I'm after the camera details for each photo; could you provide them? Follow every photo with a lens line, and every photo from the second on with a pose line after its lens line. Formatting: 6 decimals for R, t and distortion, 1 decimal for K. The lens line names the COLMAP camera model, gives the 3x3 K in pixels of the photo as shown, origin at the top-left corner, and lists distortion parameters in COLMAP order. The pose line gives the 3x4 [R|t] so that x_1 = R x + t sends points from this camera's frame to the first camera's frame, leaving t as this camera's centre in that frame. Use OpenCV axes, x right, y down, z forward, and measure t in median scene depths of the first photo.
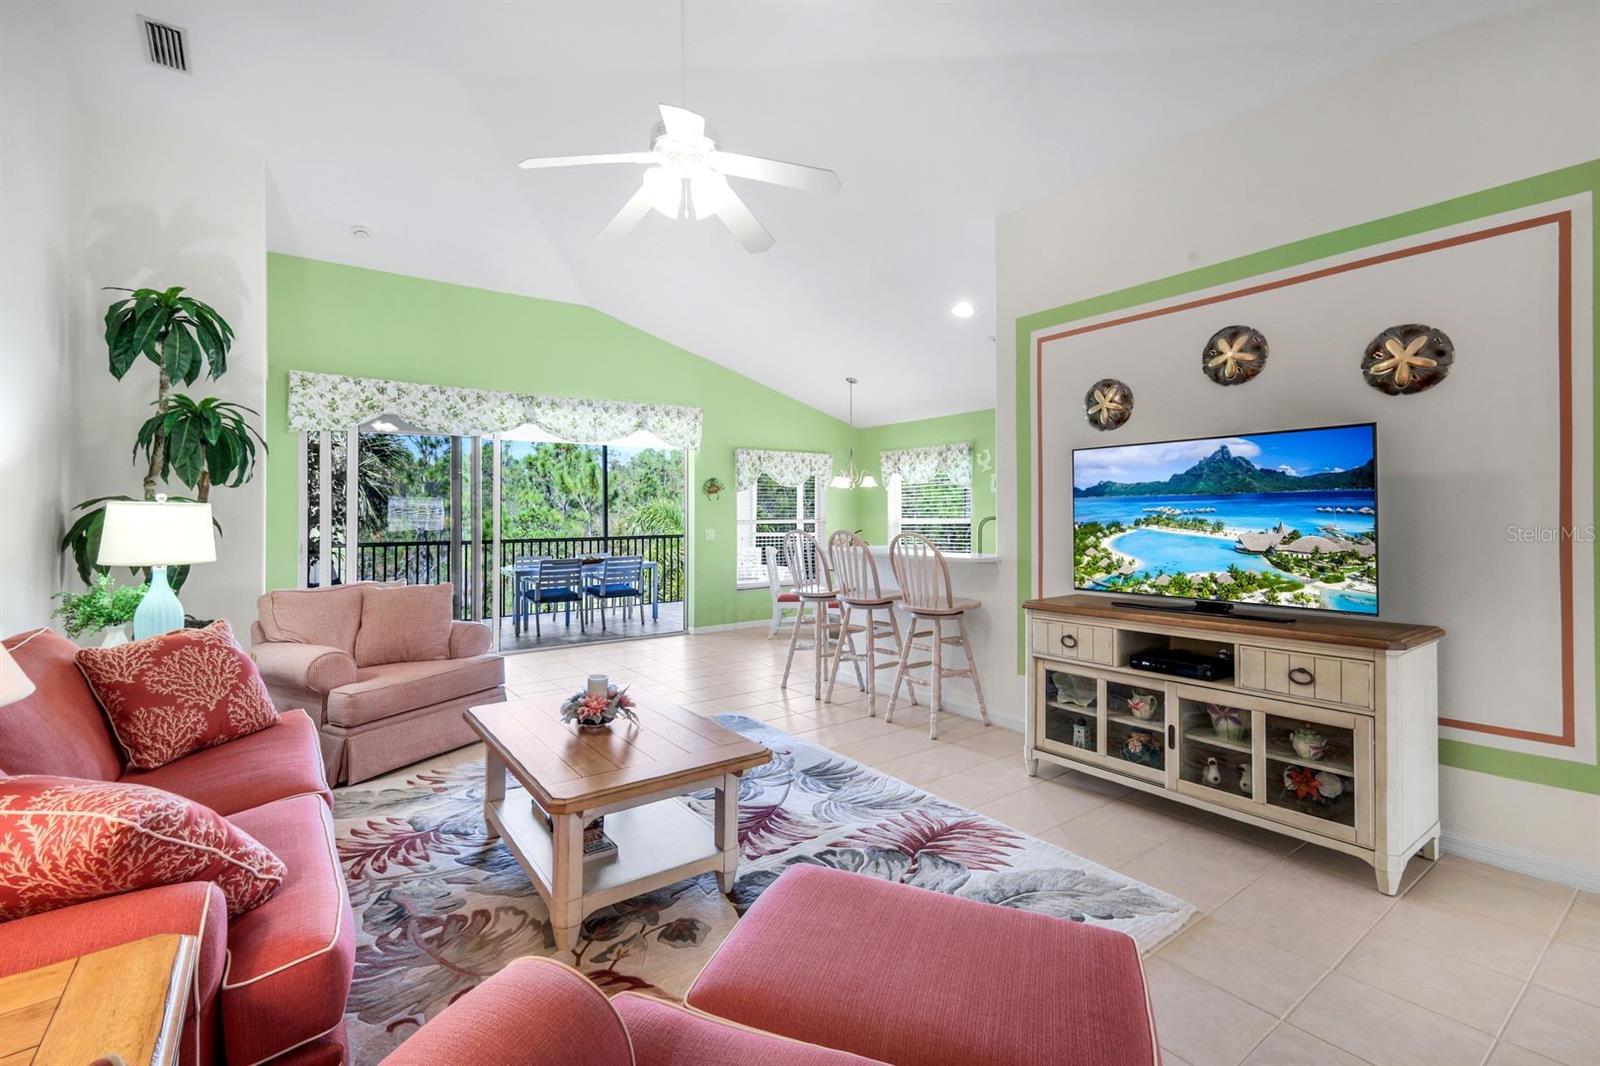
lens RADIAL K [[719.2, 0, 800.8], [0, 719.2, 498.3], [0, 0, 1]] dist [0.006710, -0.000162]
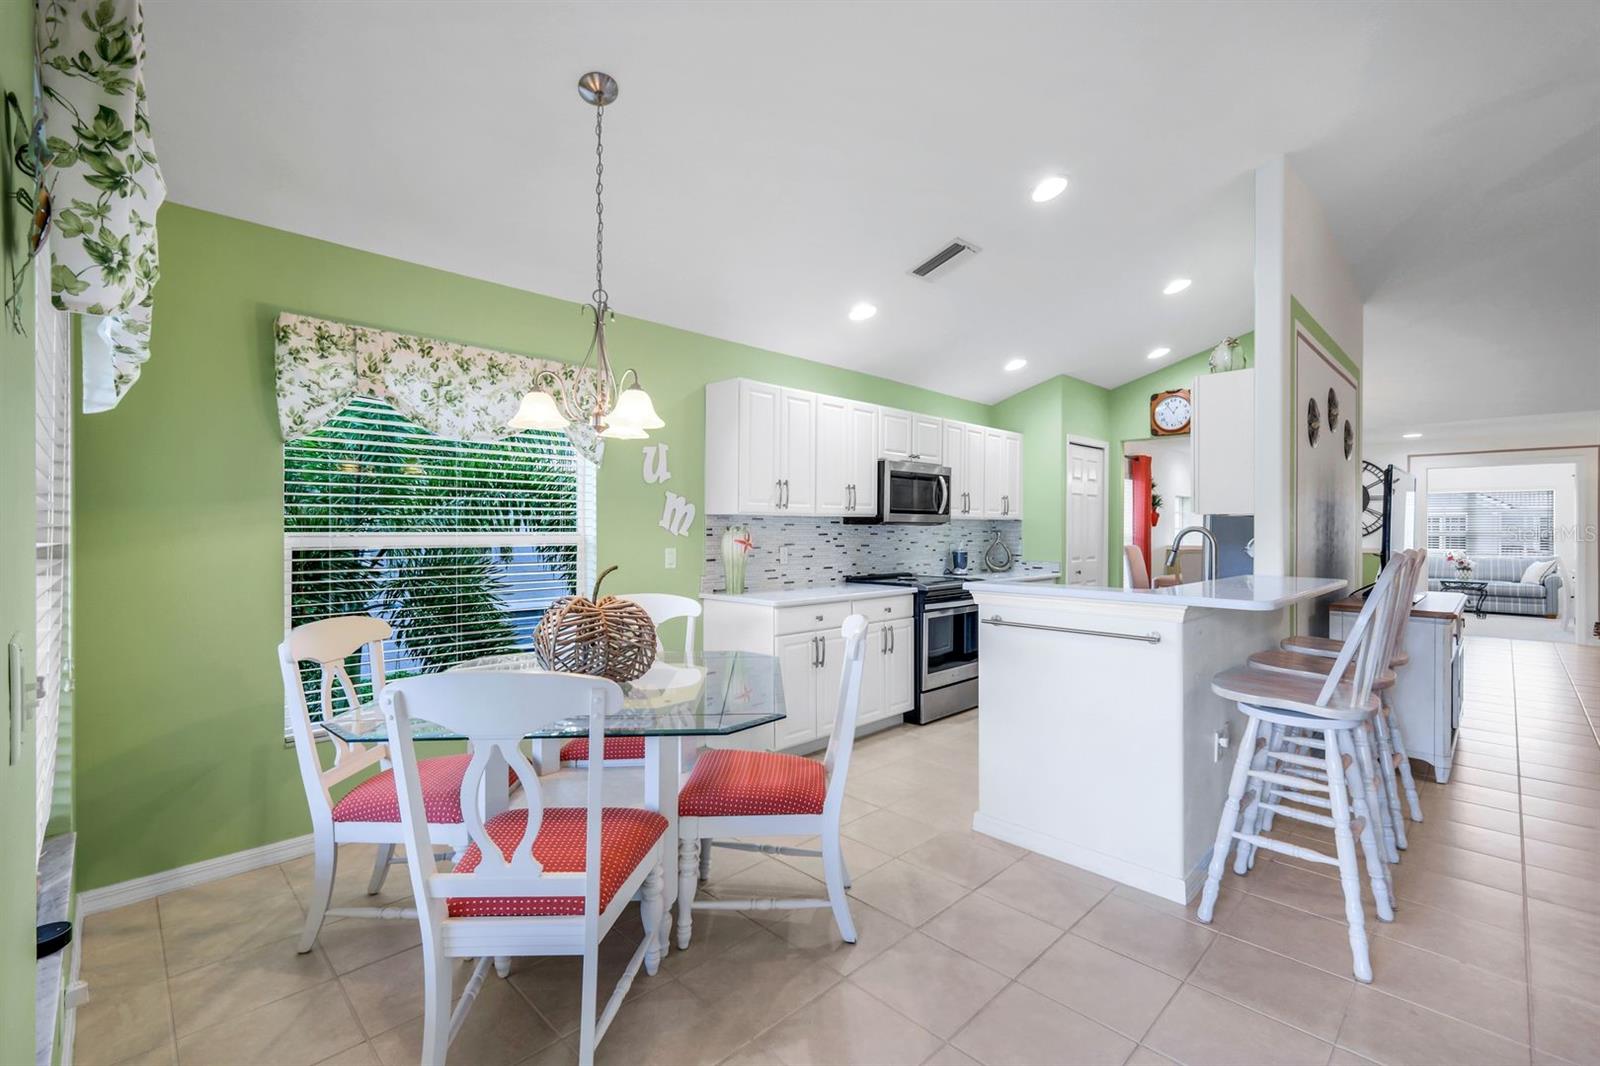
lens RADIAL K [[691.7, 0, 800.0], [0, 691.7, 533.0], [0, 0, 1]] dist [0.001059, 0.000053]
pose [[-0.142795, 0.004194, 0.989743, -0.526252], [-0.022375, 0.999722, -0.007464, 0.064446], [-0.989499, -0.023212, -0.142662, 2.093090]]
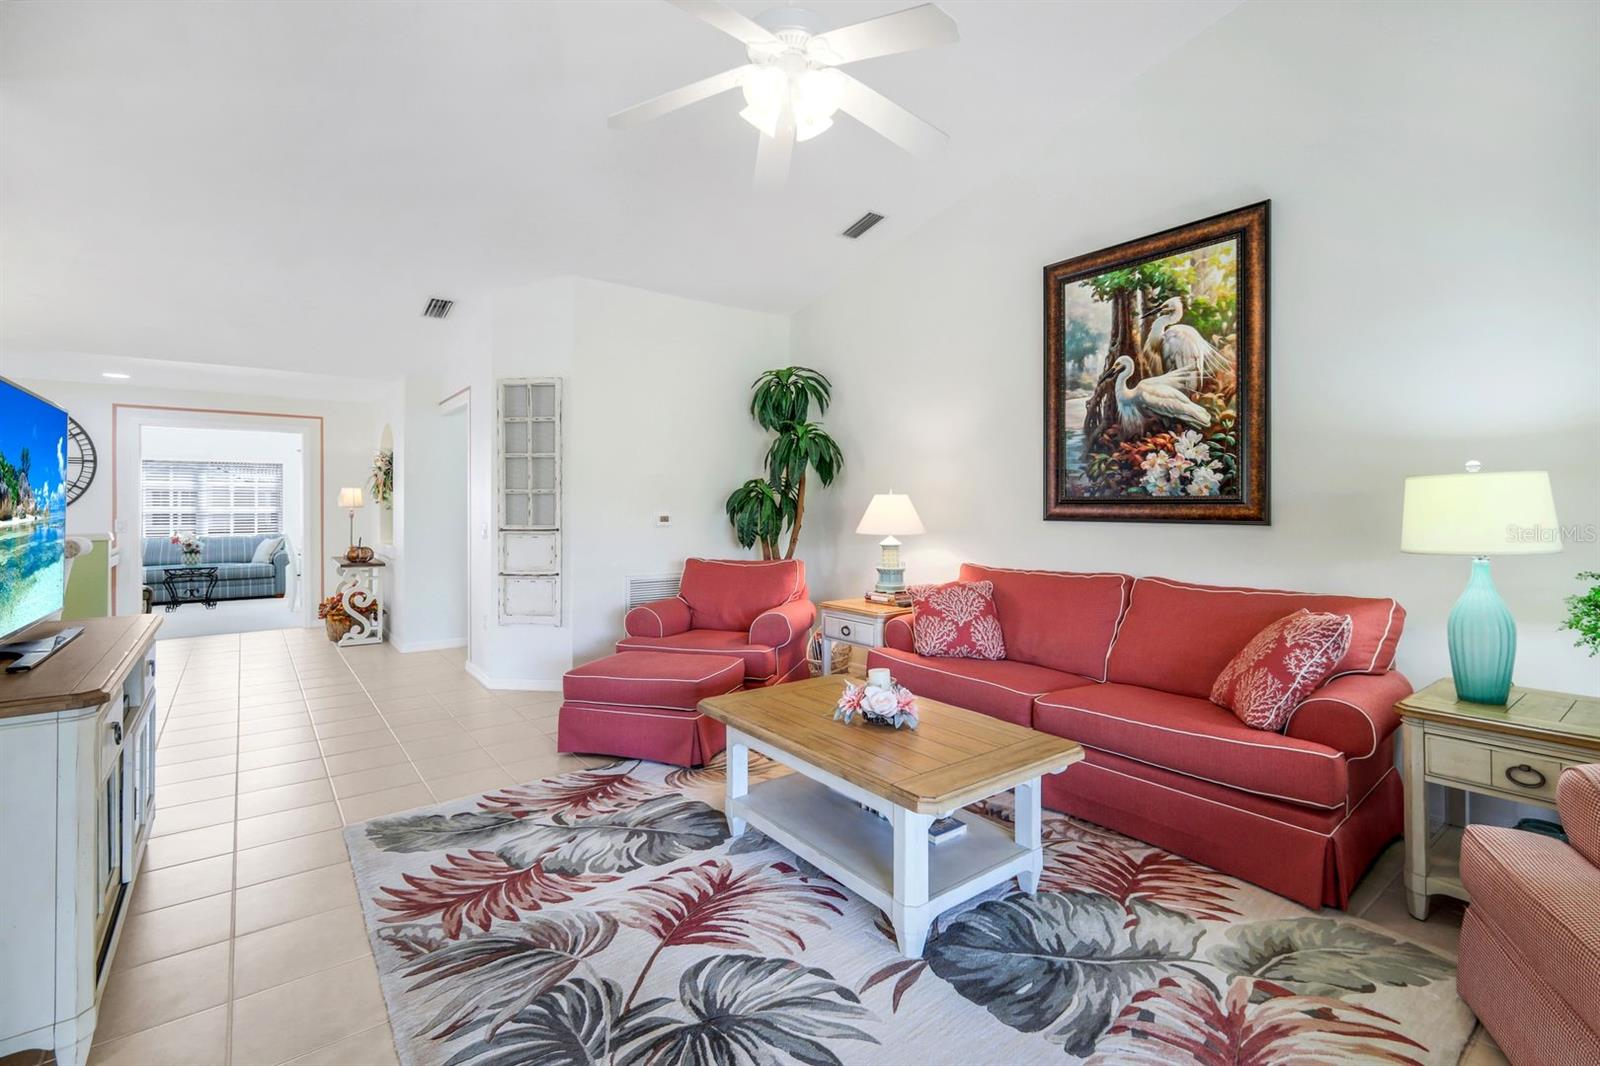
lens RADIAL K [[718.0, 0, 813.8], [0, 718.0, 493.6], [0, 0, 1]] dist [-0.000731, -0.000067]
pose [[-0.999221, 0.010360, -0.038083, -0.133336], [0.011723, 0.999292, -0.035753, 0.042437], [0.037686, -0.036172, -0.998635, 1.520423]]
